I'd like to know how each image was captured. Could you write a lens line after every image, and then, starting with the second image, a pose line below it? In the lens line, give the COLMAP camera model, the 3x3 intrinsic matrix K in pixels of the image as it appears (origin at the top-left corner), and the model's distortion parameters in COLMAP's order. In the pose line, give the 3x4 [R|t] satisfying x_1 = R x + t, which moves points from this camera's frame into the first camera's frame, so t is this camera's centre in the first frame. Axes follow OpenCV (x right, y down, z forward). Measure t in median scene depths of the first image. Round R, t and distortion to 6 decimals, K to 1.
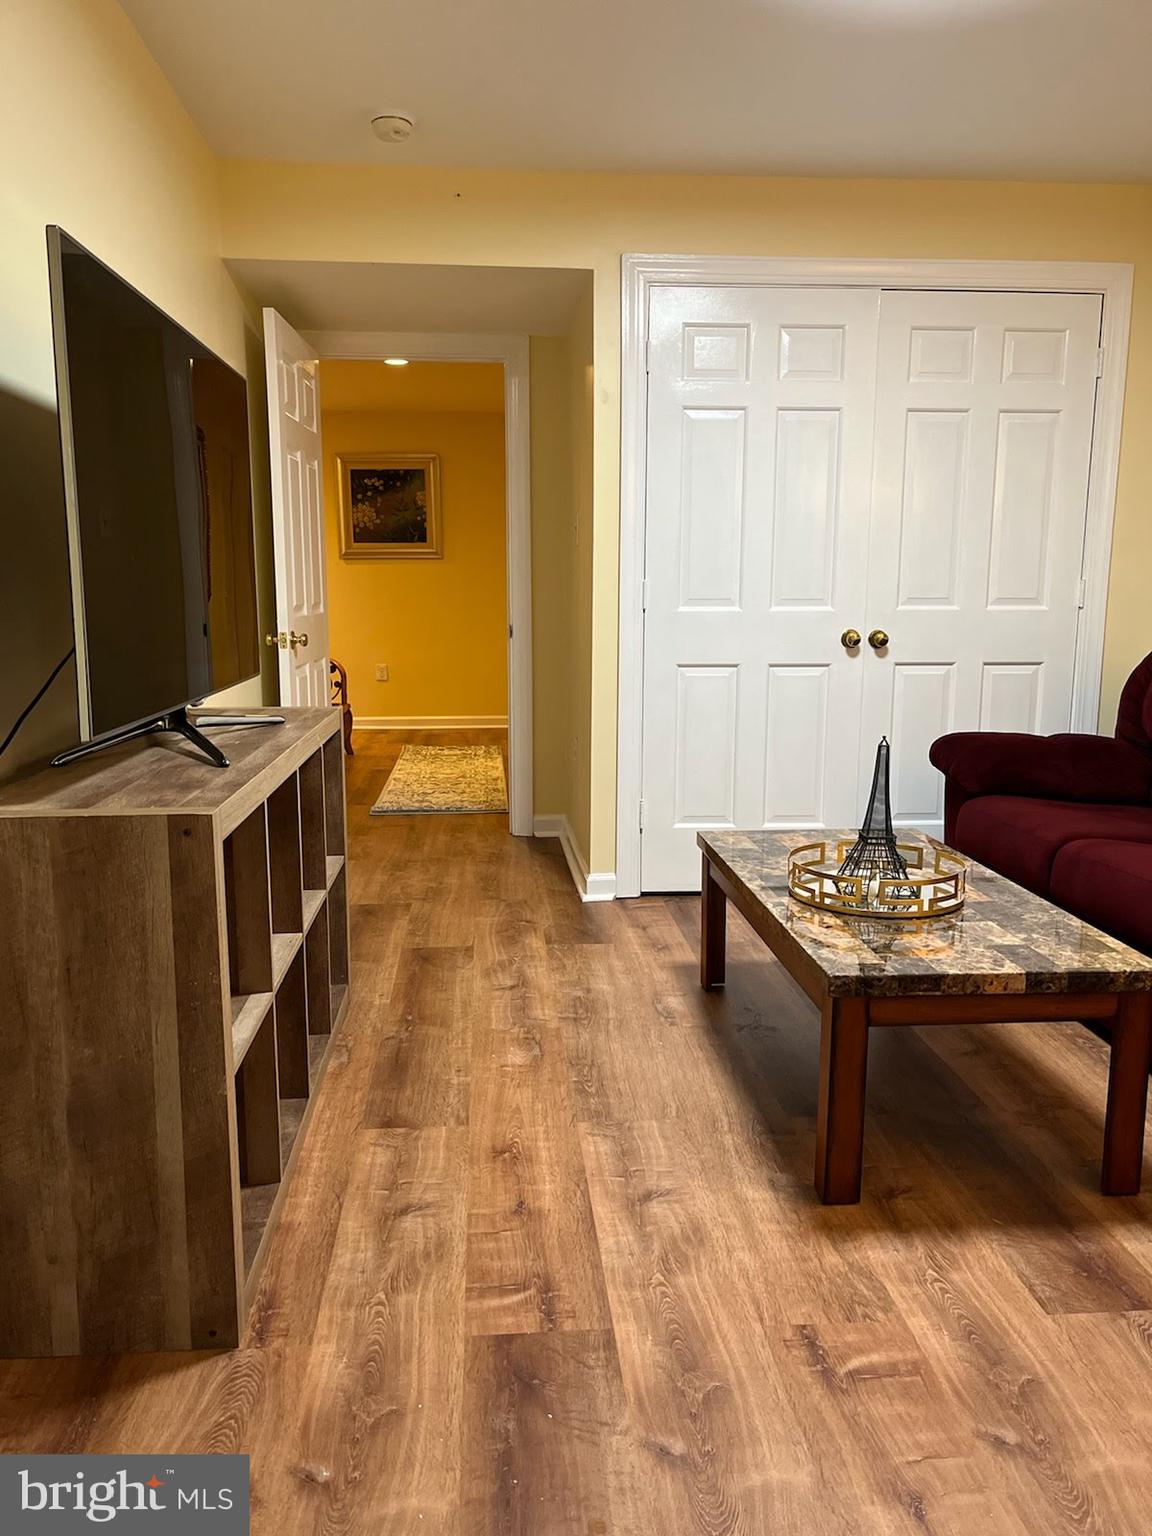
lens RADIAL K [[1167.8, 0, 596.3], [0, 1167.8, 746.6], [0, 0, 1]] dist [0.073276, -0.068066]
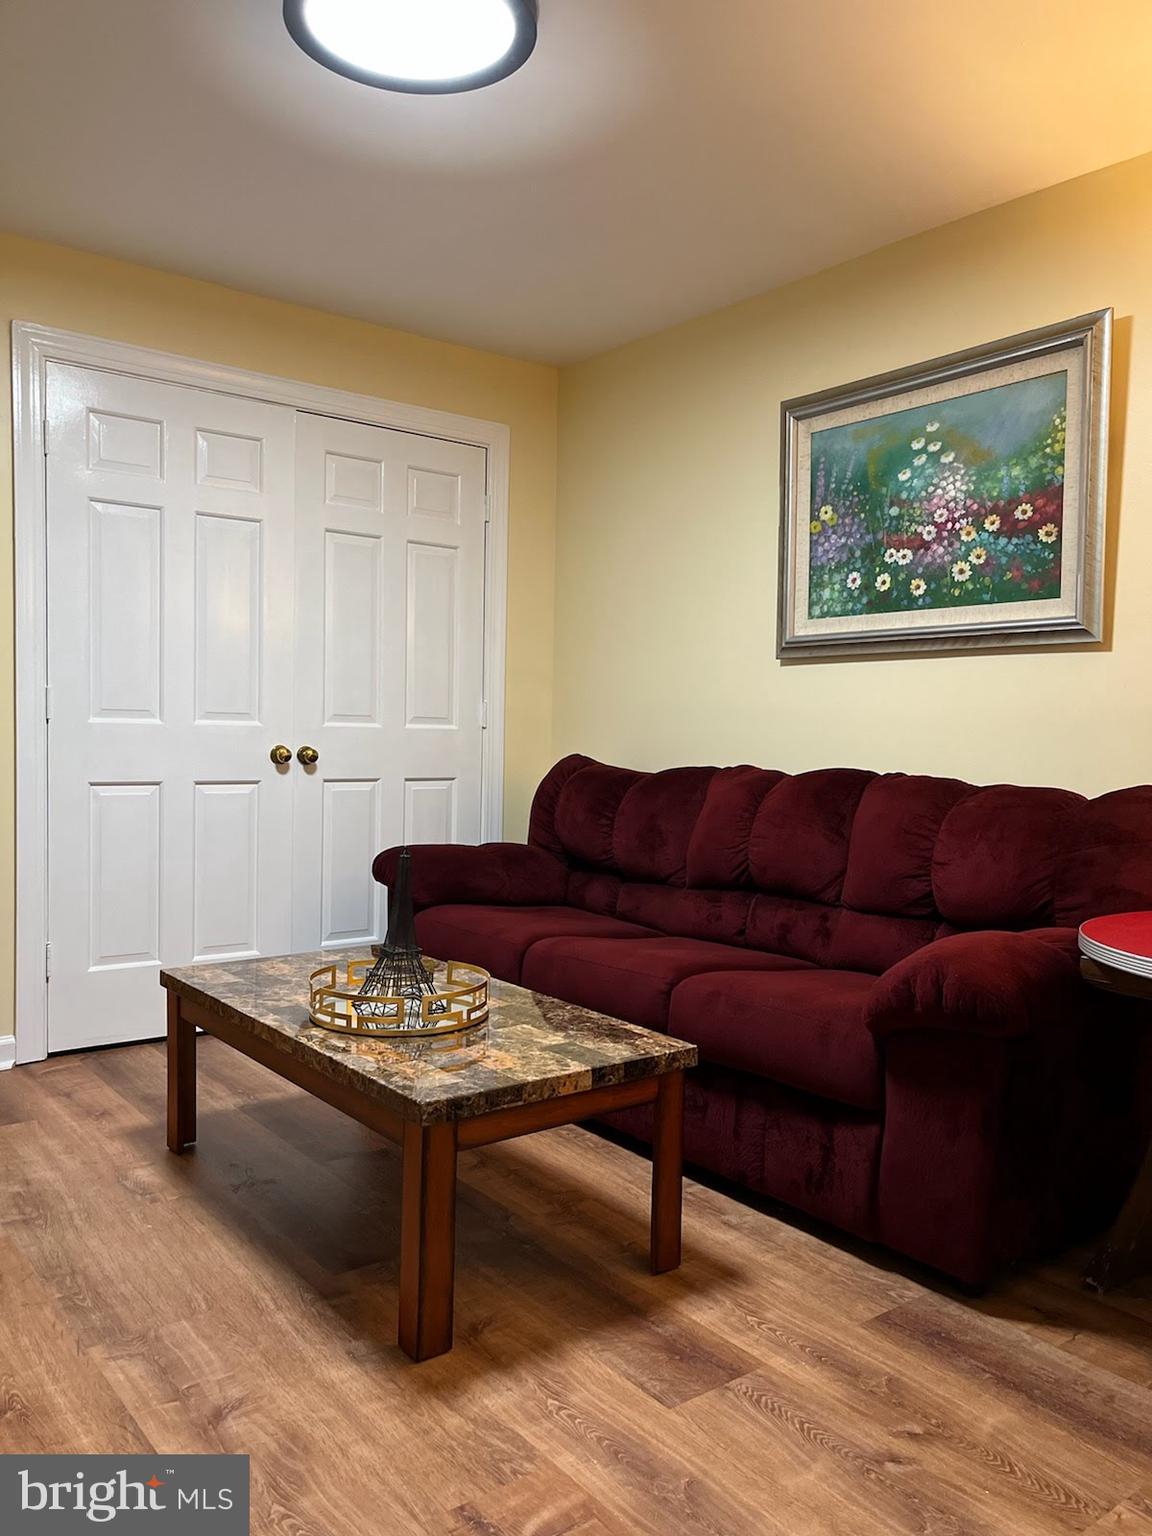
lens RADIAL K [[1156.7, 0, 576.0], [0, 1156.7, 768.0], [0, 0, 1]] dist [0.060594, -0.056190]
pose [[0.842589, -0.005411, 0.538529, -0.165493], [0.054168, 0.995730, -0.074747, 0.006083], [-0.535826, 0.092152, 0.839285, 0.122365]]
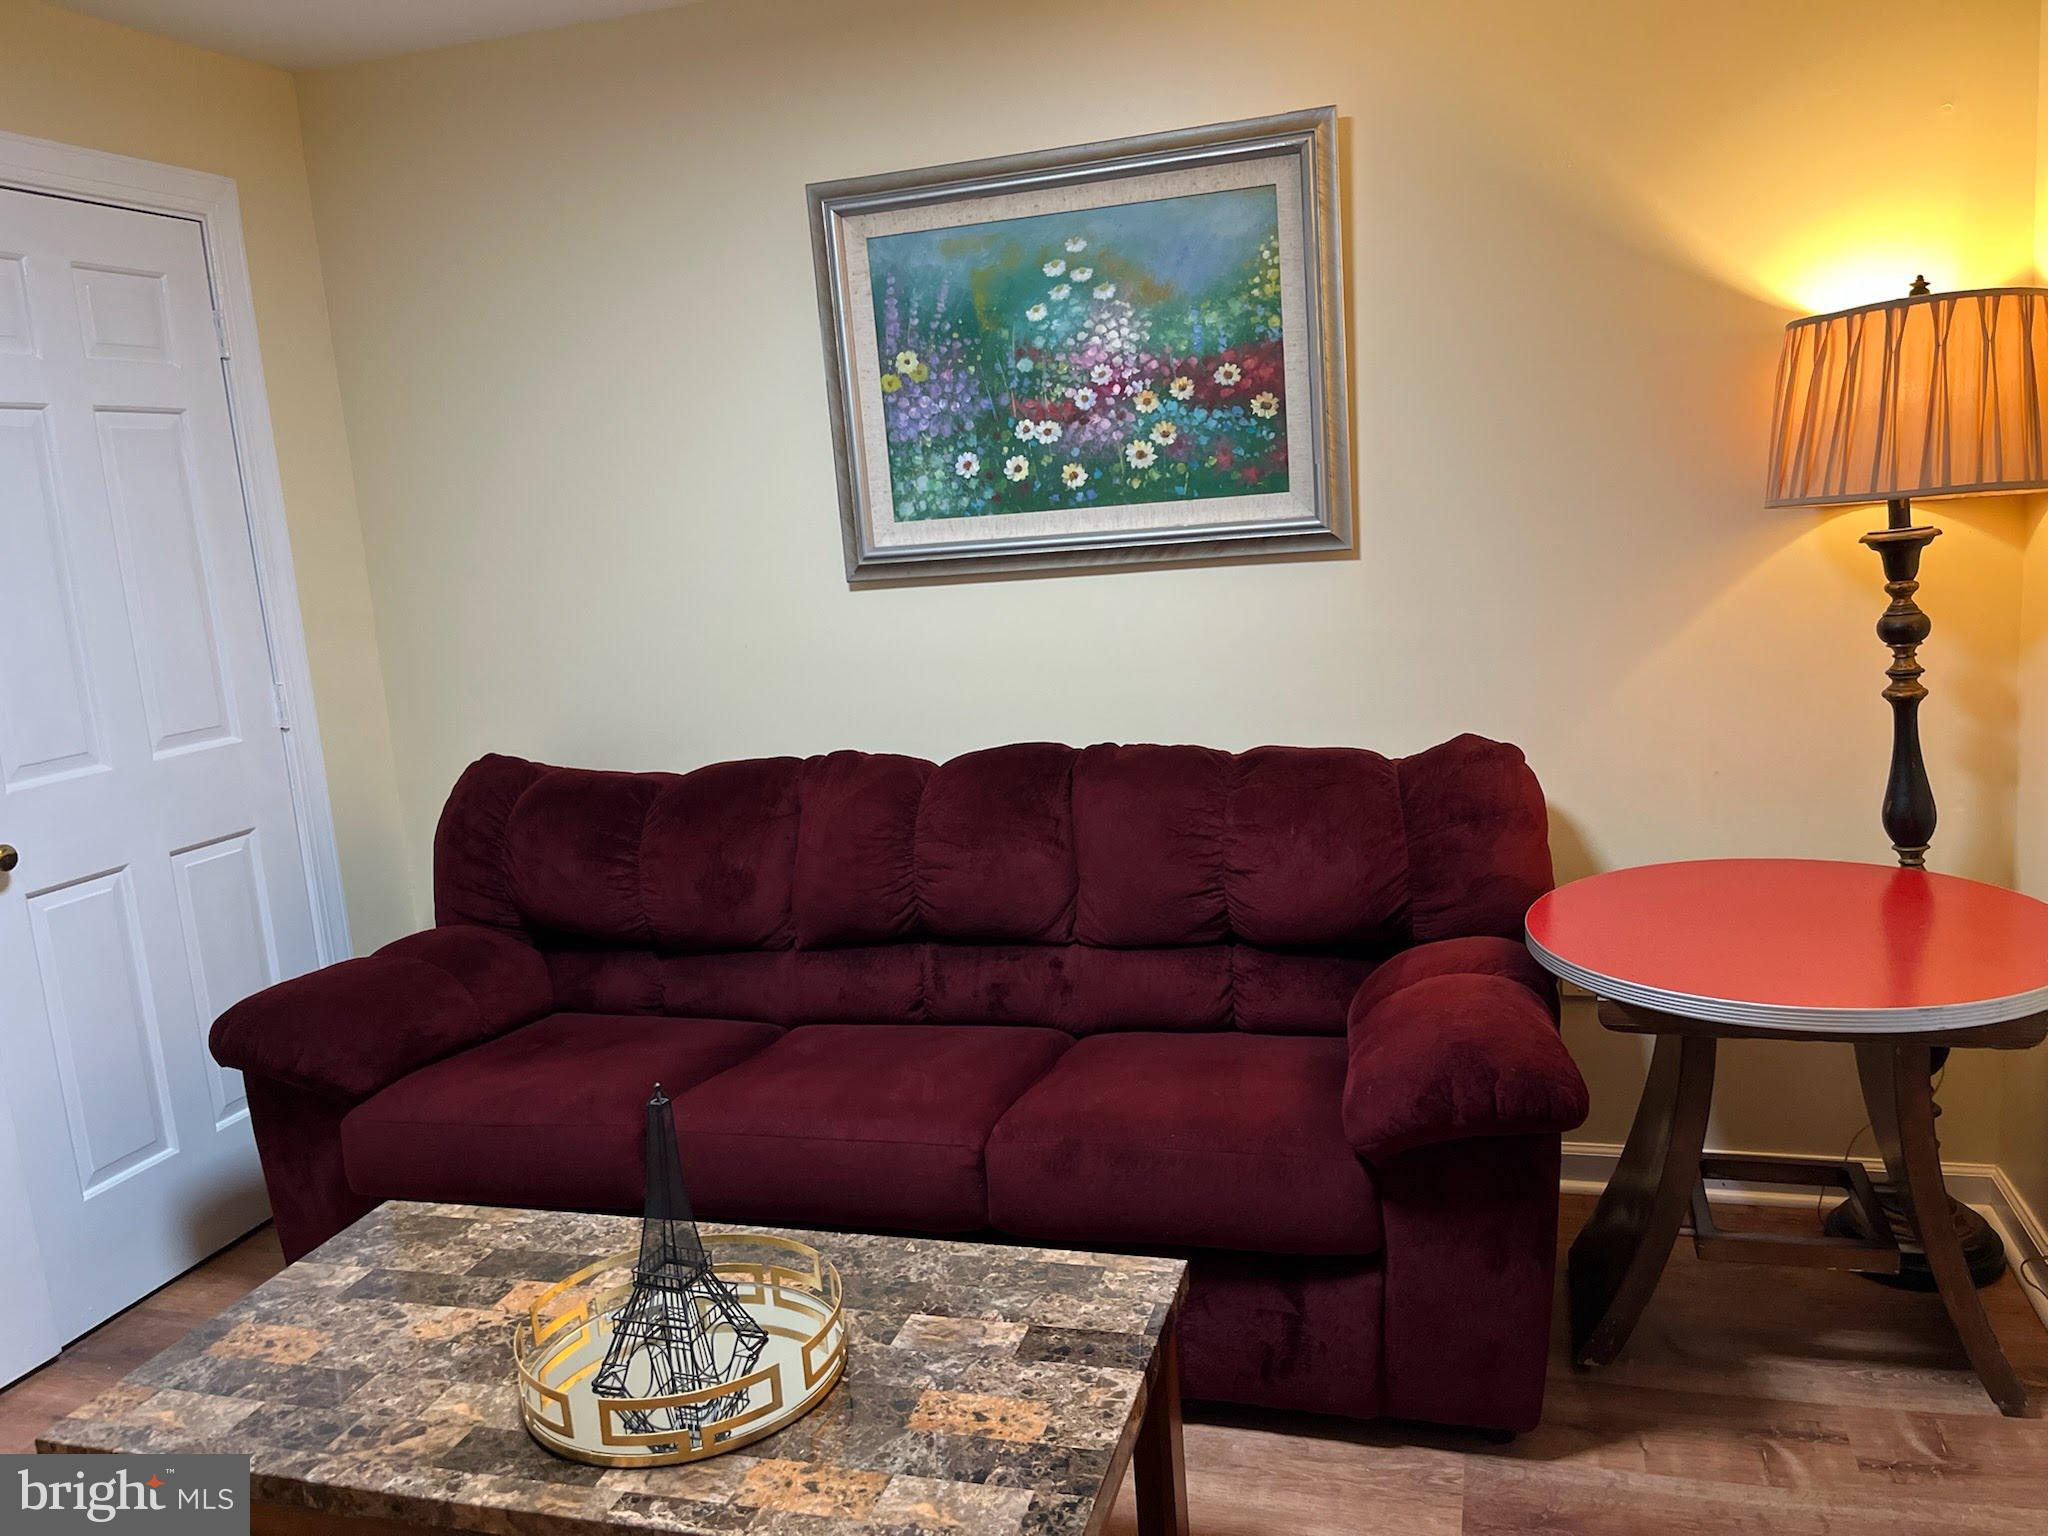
lens RADIAL K [[1542.3, 0, 1024.0], [0, 1542.3, 768.0], [0, 0, 1]] dist [0.060594, -0.056190]
pose [[0.385167, -0.187216, 0.903657, -0.325270], [0.196991, 0.973316, 0.117684, -0.215263], [-0.901577, 0.132685, 0.411769, 0.587143]]
